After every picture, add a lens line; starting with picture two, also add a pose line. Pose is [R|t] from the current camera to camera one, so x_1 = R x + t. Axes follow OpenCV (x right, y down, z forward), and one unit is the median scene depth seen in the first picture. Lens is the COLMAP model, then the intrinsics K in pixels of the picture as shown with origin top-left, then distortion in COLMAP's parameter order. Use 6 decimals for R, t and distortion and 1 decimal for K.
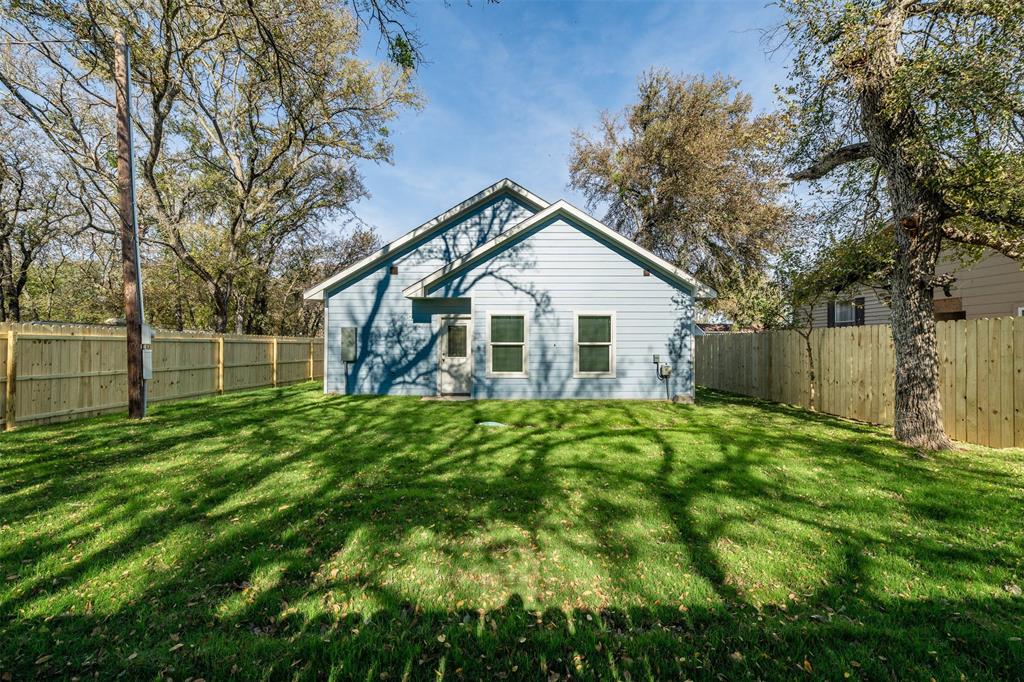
lens RADIAL K [[407.4, 0, 517.0], [0, 407.4, 340.7], [0, 0, 1]] dist [-0.003437, -0.000240]
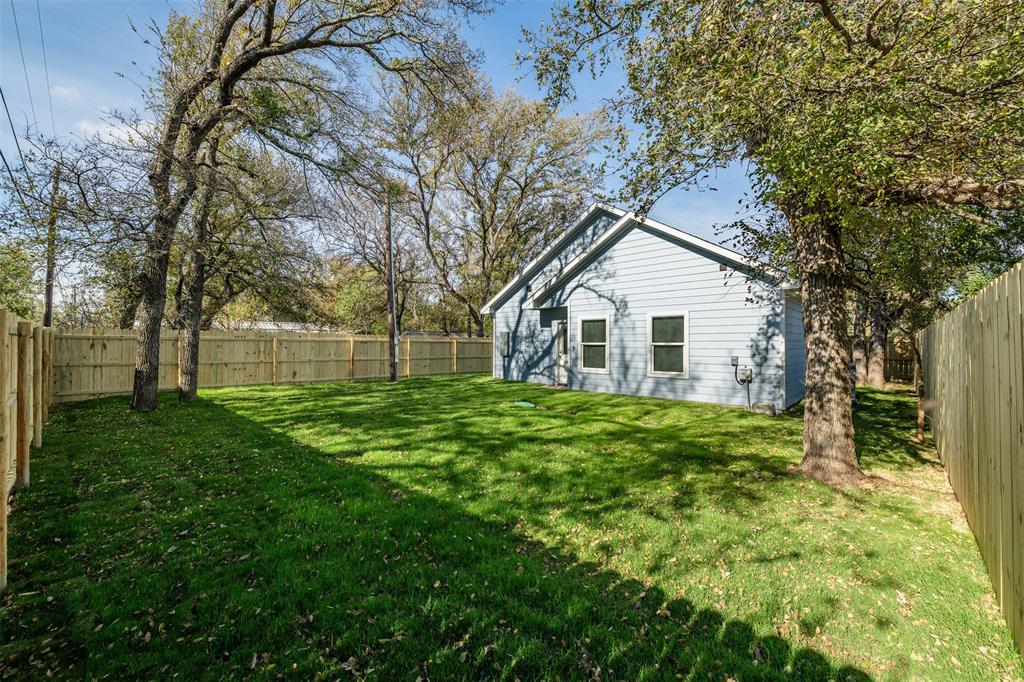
lens RADIAL K [[407.4, 0, 509.7], [0, 407.4, 333.7], [0, 0, 1]] dist [-0.003437, -0.000240]
pose [[0.714527, -0.015285, -0.699440, 0.614516], [0.004161, 0.999836, -0.017599, -0.002890], [0.699595, 0.009665, 0.714474, 0.004932]]
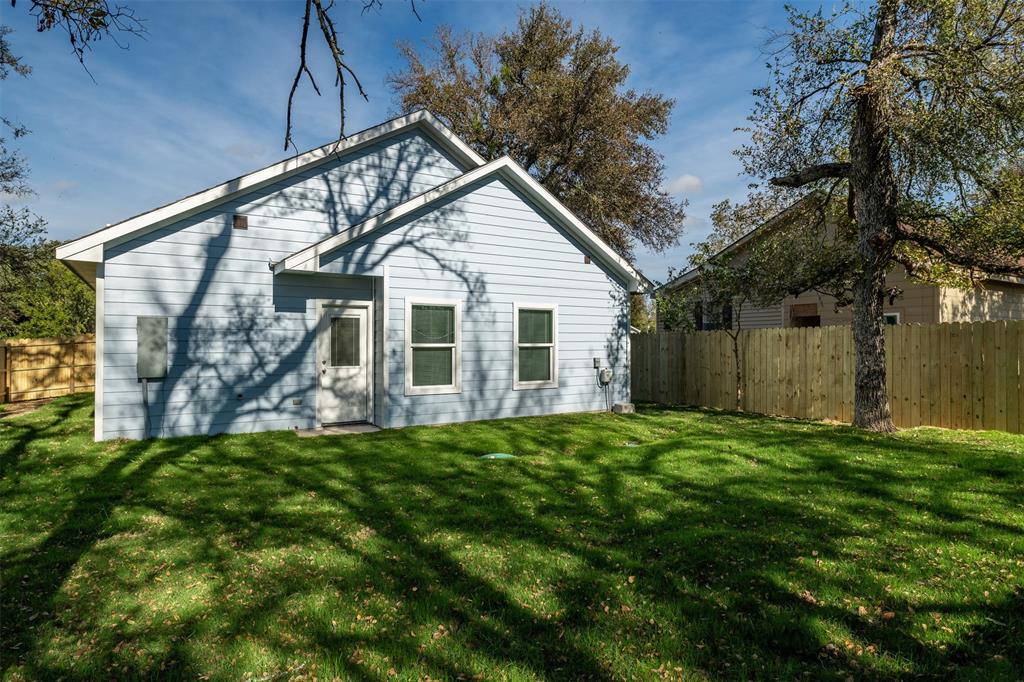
lens RADIAL K [[568.9, 0, 512.7], [0, 568.9, 344.4], [0, 0, 1]] dist [-0.011857, -0.001112]
pose [[0.845346, -0.001658, 0.534217, -0.429969], [-0.001413, 0.999985, 0.005340, 0.000117], [-0.534218, -0.005269, 0.845330, 0.098664]]
